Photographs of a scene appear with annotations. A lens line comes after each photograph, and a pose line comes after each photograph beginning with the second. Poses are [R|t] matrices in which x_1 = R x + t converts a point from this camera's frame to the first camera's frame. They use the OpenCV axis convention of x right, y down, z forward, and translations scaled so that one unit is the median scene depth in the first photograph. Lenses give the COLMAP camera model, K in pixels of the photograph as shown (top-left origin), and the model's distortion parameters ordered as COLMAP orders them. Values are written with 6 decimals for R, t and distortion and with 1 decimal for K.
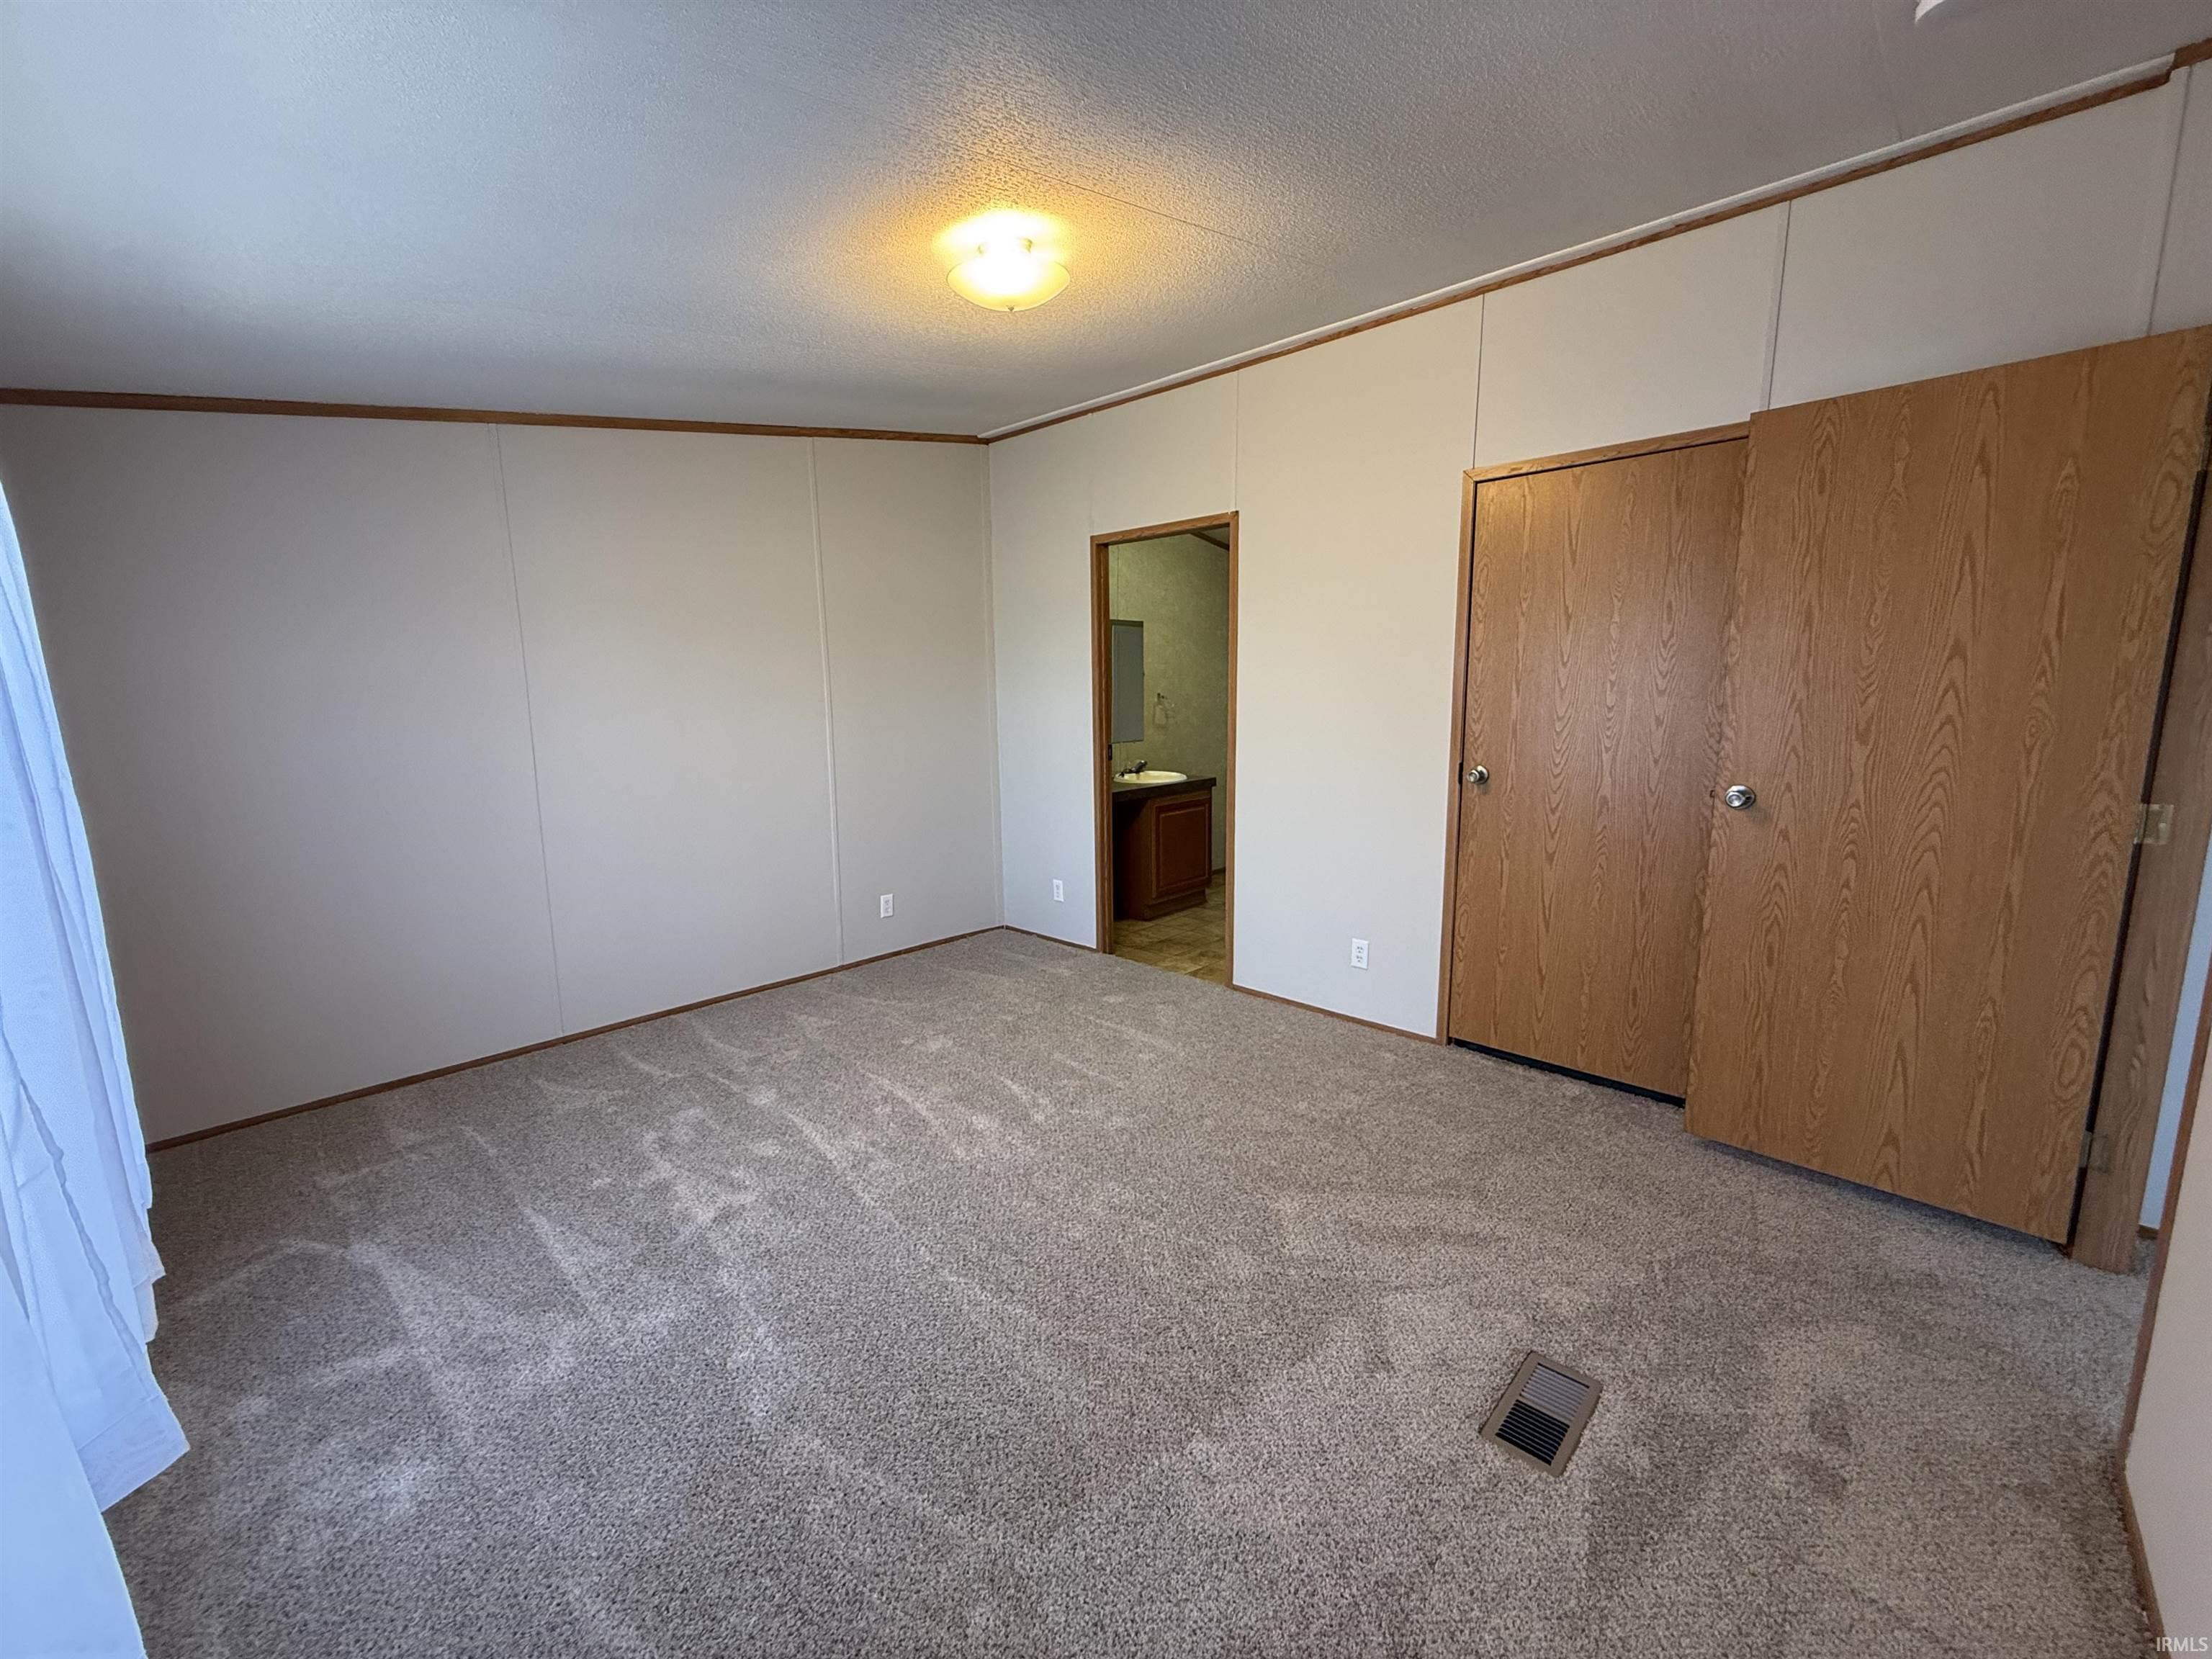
lens RADIAL K [[876.7, 0, 1104.1], [0, 876.7, 841.1], [0, 0, 1]] dist [-0.003898, 0.000907]
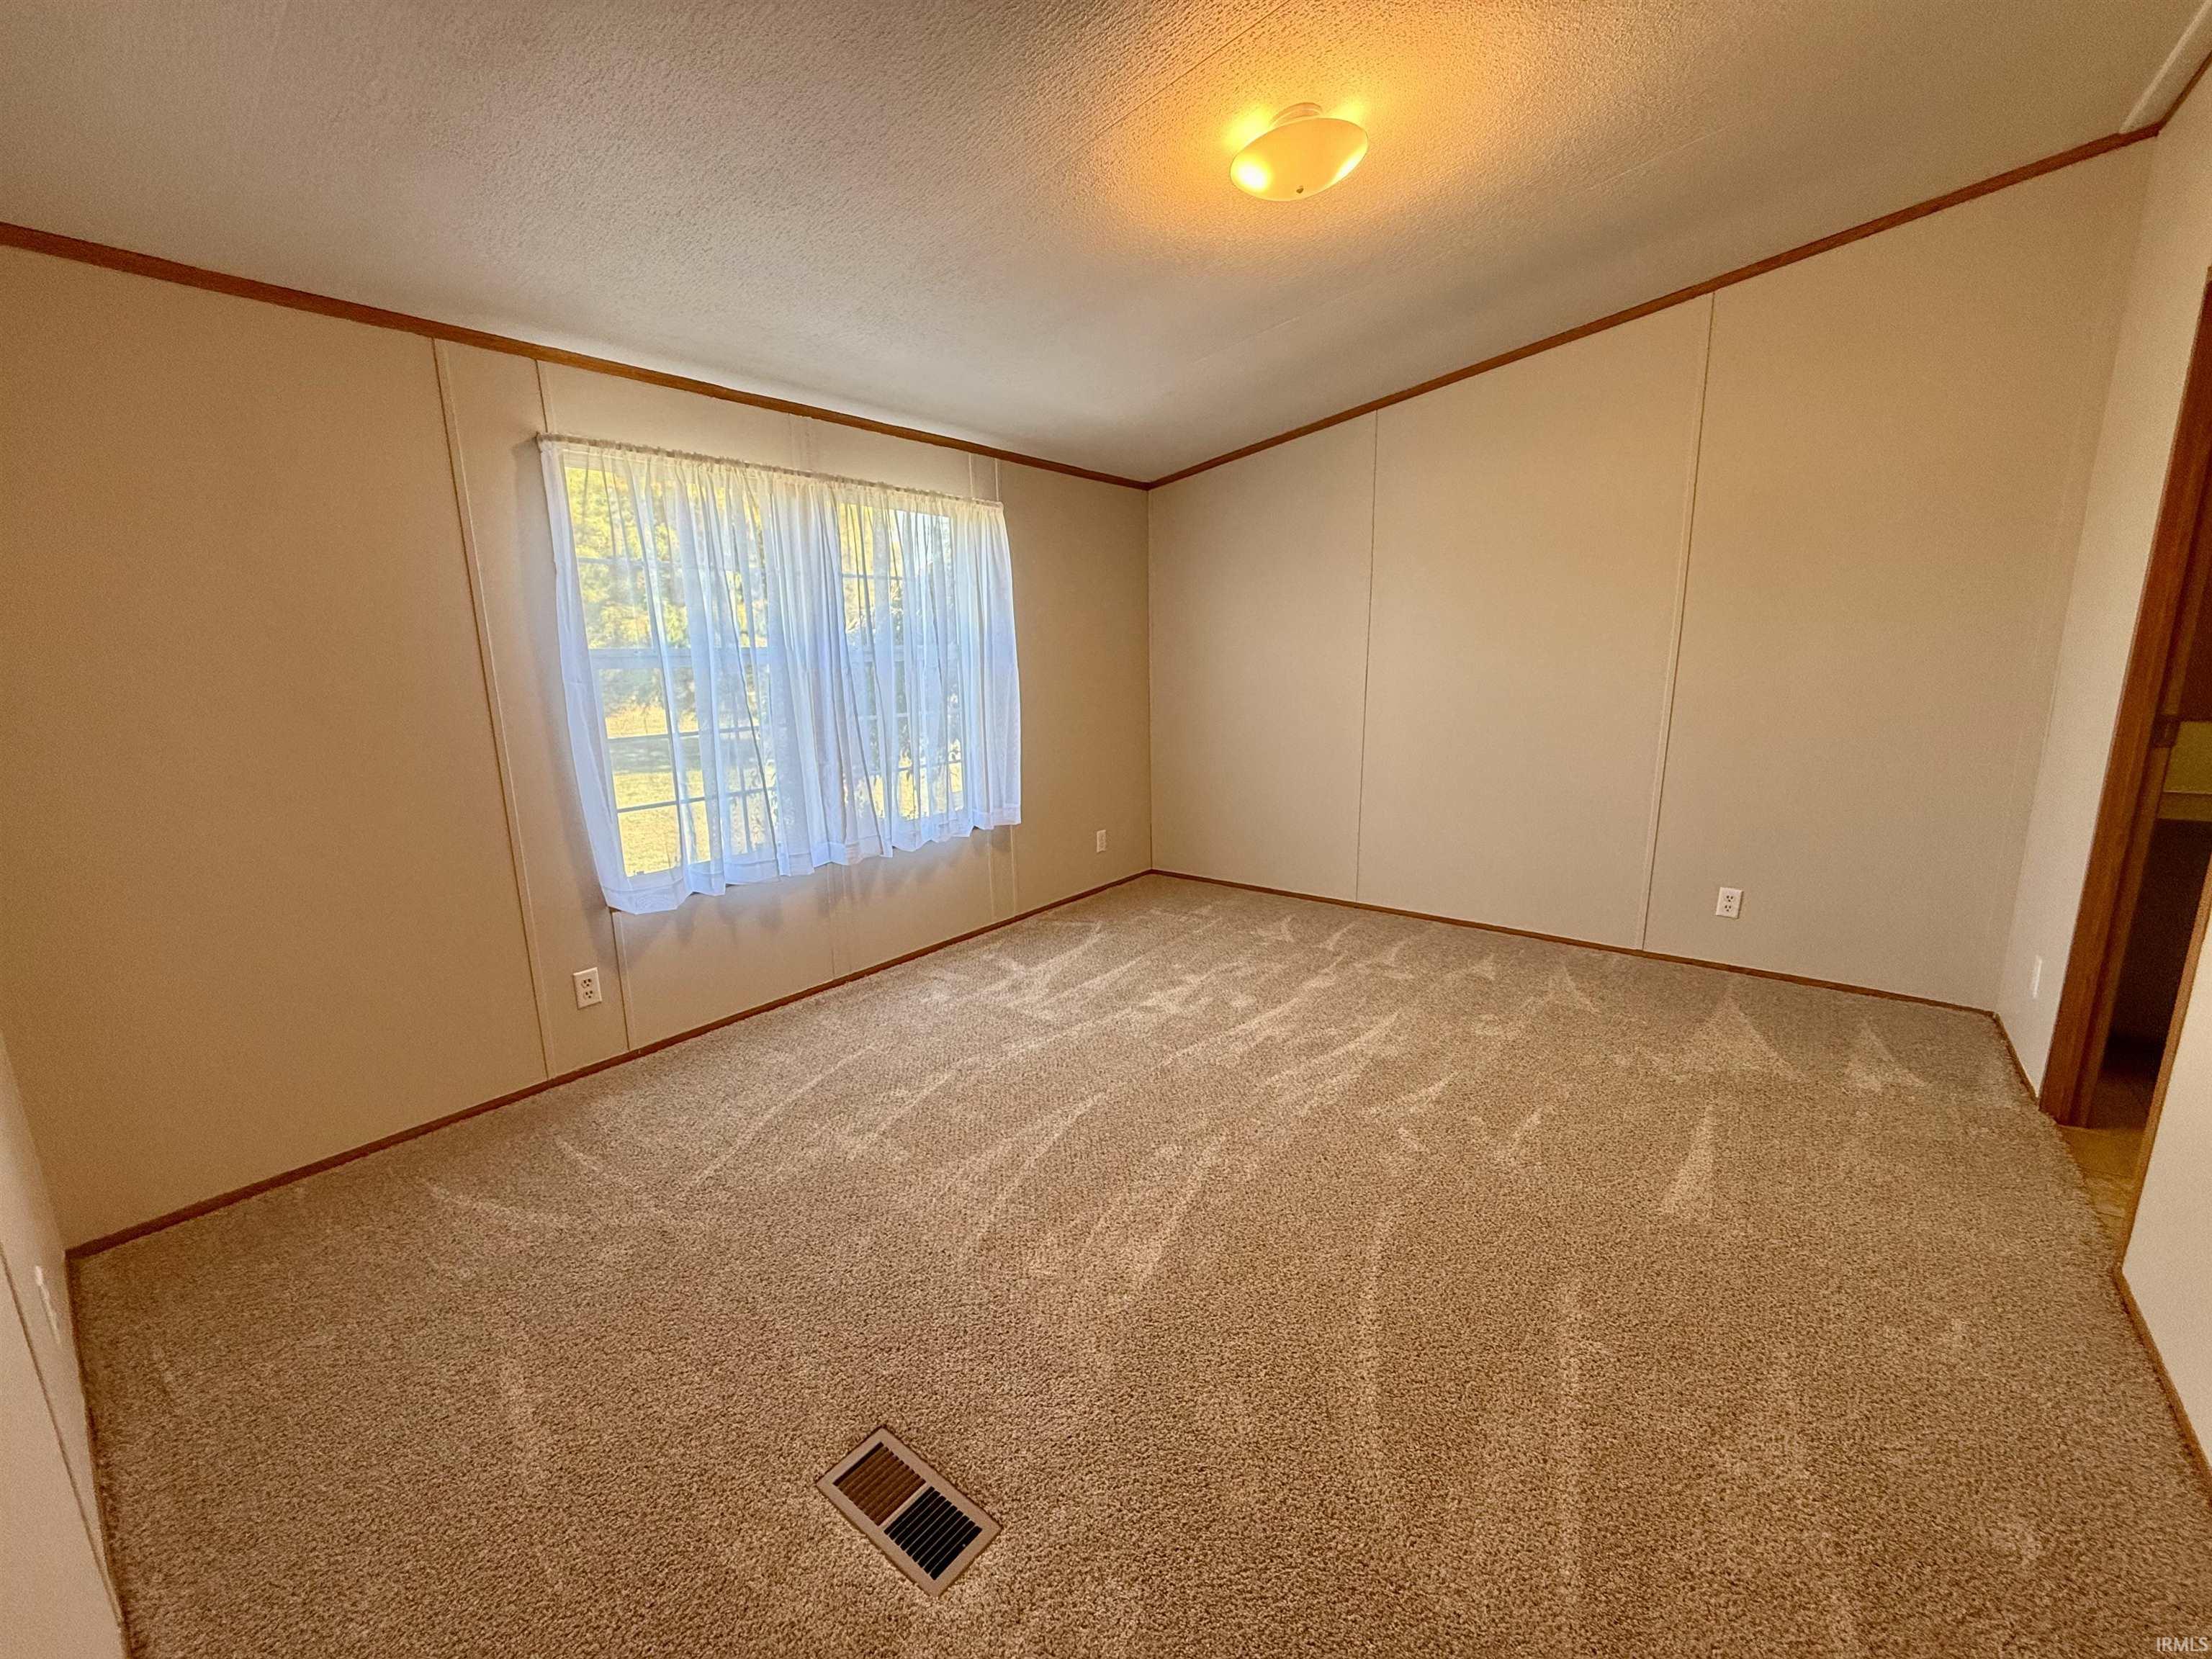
lens RADIAL K [[876.7, 0, 1110.2], [0, 876.7, 825.2], [0, 0, 1]] dist [-0.003898, 0.000907]
pose [[0.091818, 0.206197, -0.974193, 0.690787], [-0.149010, 0.970155, 0.191298, -0.092767], [0.984564, 0.127600, 0.119803, 0.581709]]
